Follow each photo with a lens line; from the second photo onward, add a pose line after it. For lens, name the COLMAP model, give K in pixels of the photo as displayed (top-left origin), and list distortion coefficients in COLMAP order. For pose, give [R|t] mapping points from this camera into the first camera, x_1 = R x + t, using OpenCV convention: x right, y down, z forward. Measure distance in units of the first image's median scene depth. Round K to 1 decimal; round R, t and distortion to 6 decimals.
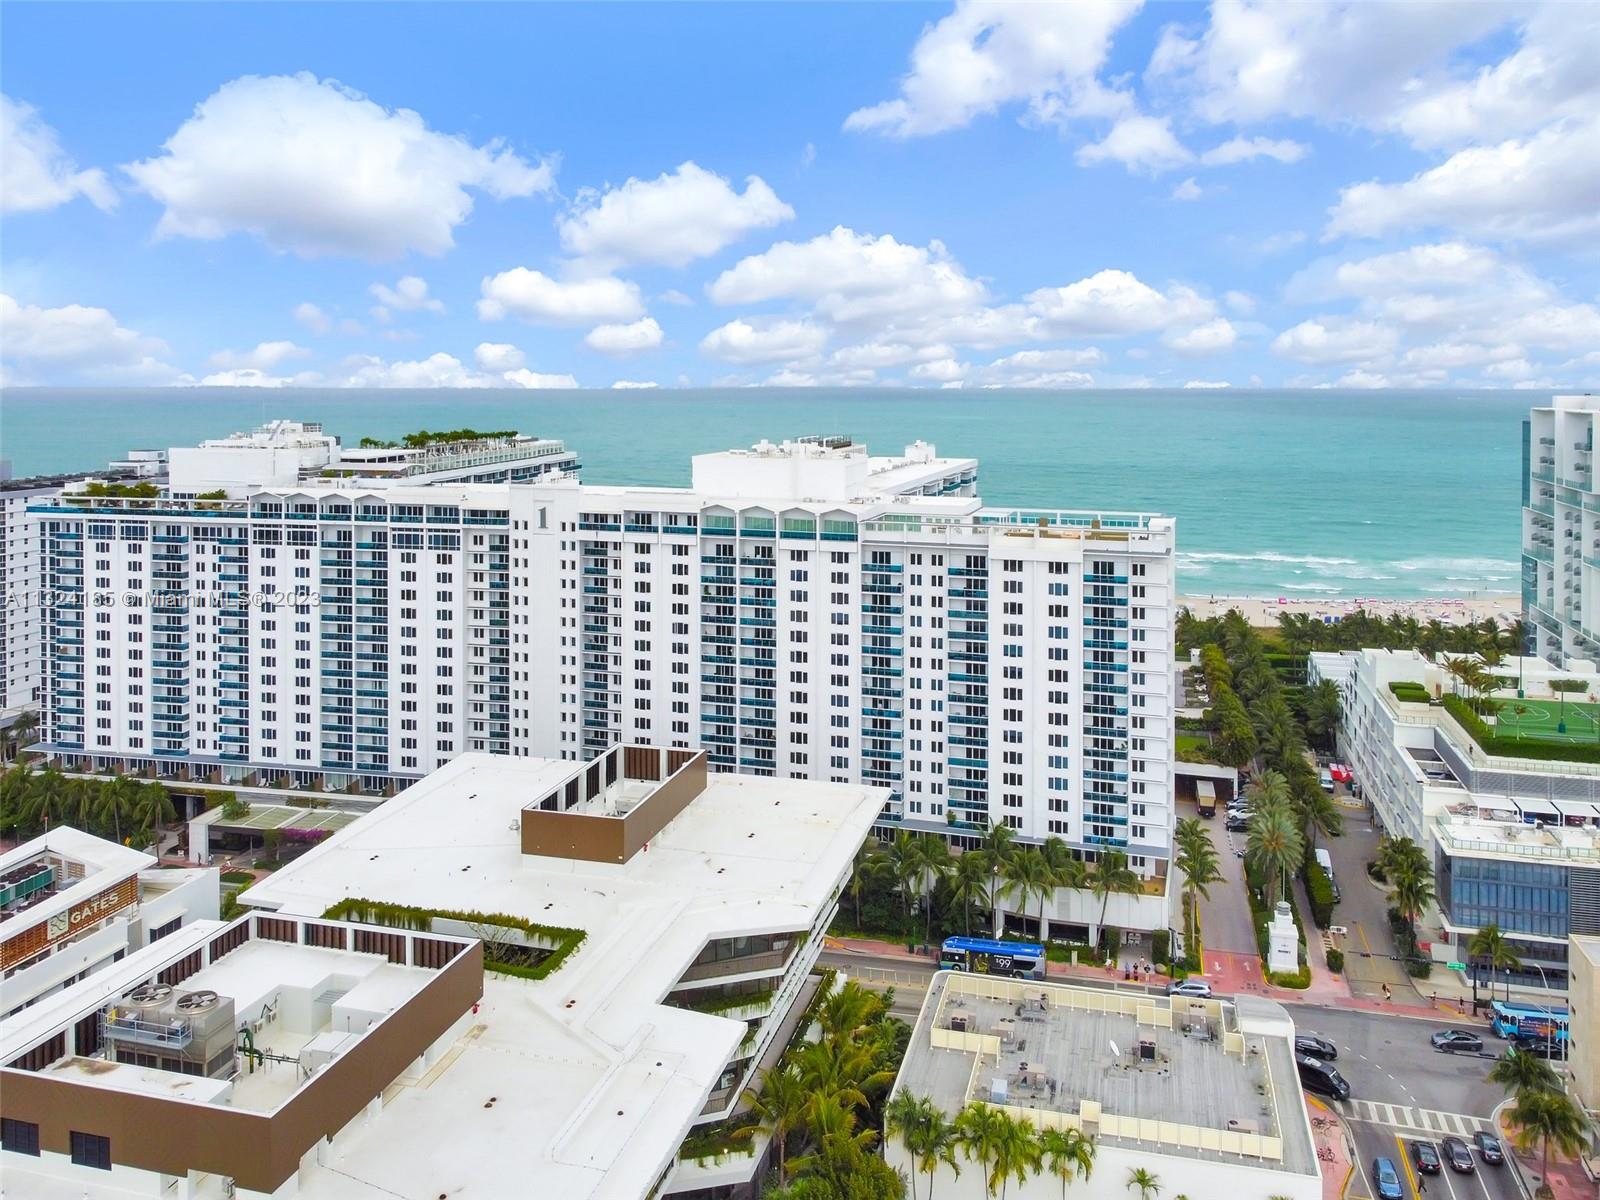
lens RADIAL K [[1115.5, 0, 800.0], [0, 1115.5, 600.0], [0, 0, 1]] dist [0.001206, -0.005620]
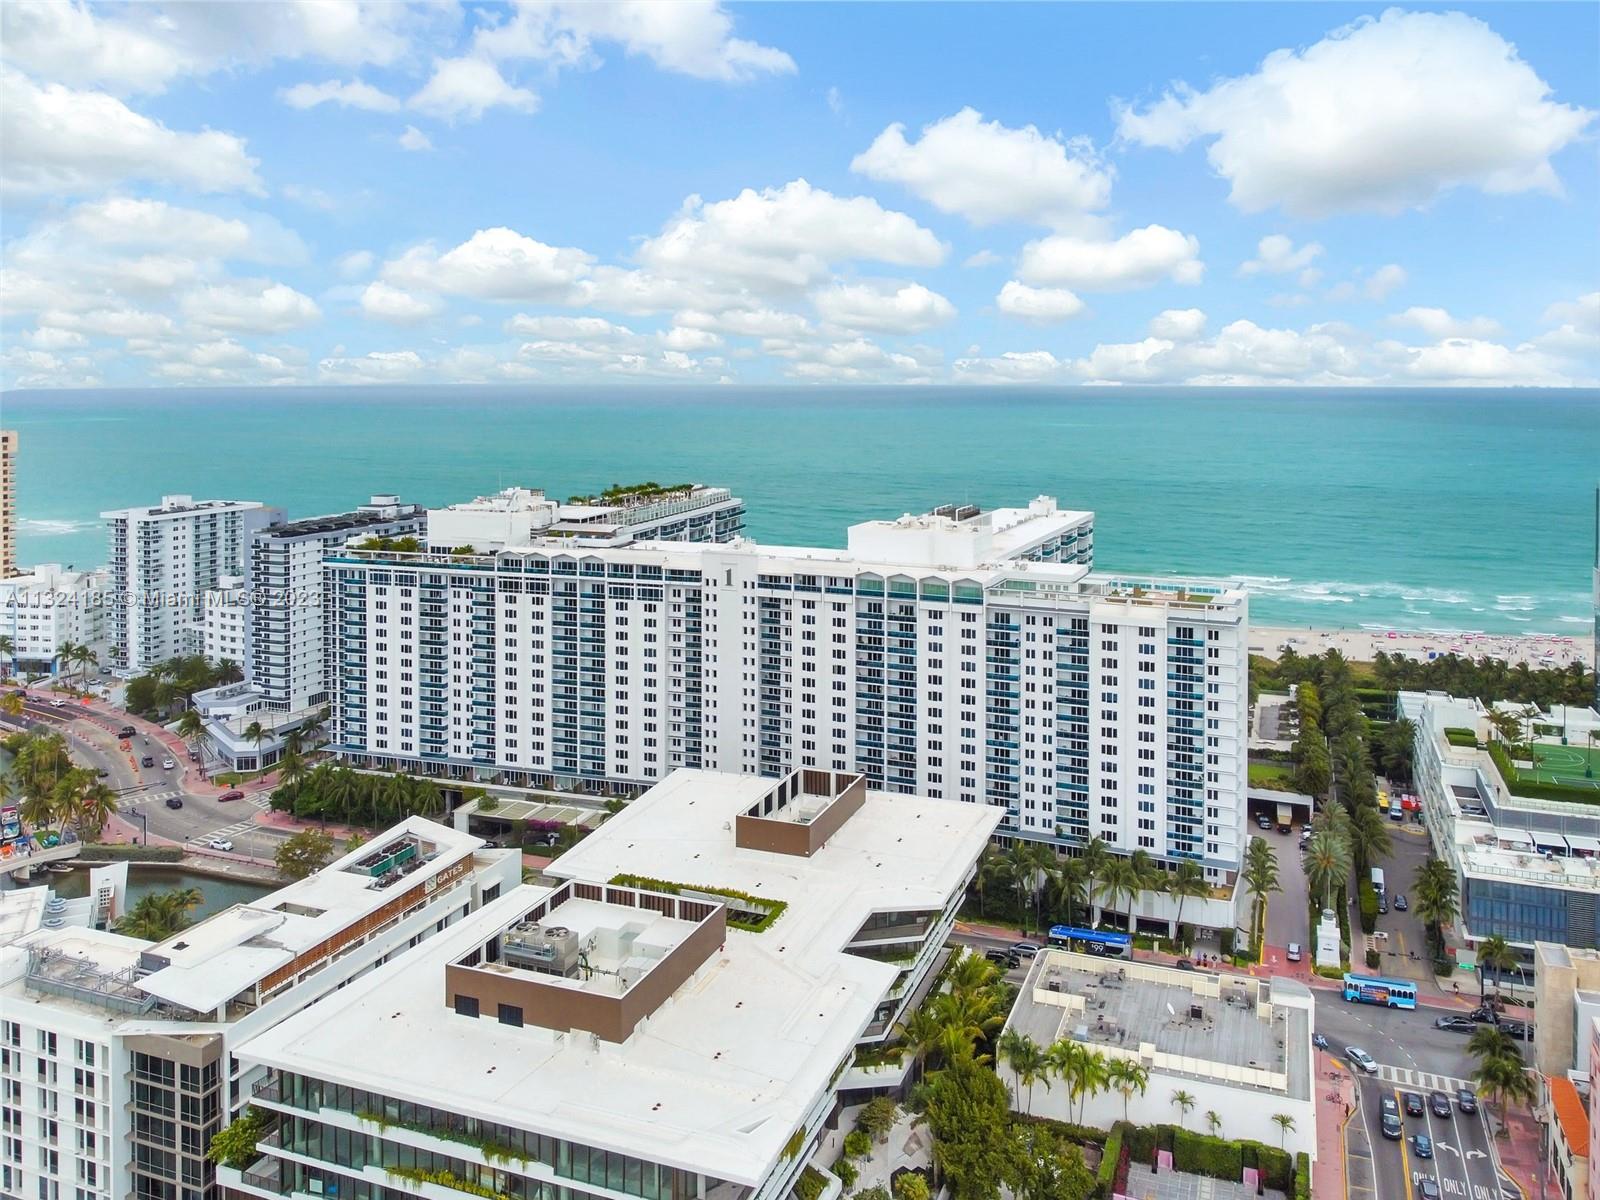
lens RADIAL K [[1121.5, 0, 767.7], [0, 1121.5, 576.0], [0, 0, 1]] dist [0.018328, -0.026905]
pose [[0.988927, 0.002220, -0.148389, -0.000185], [-0.004662, 0.999859, -0.016110, -0.066524], [0.148332, 0.016624, 0.988798, -0.289074]]
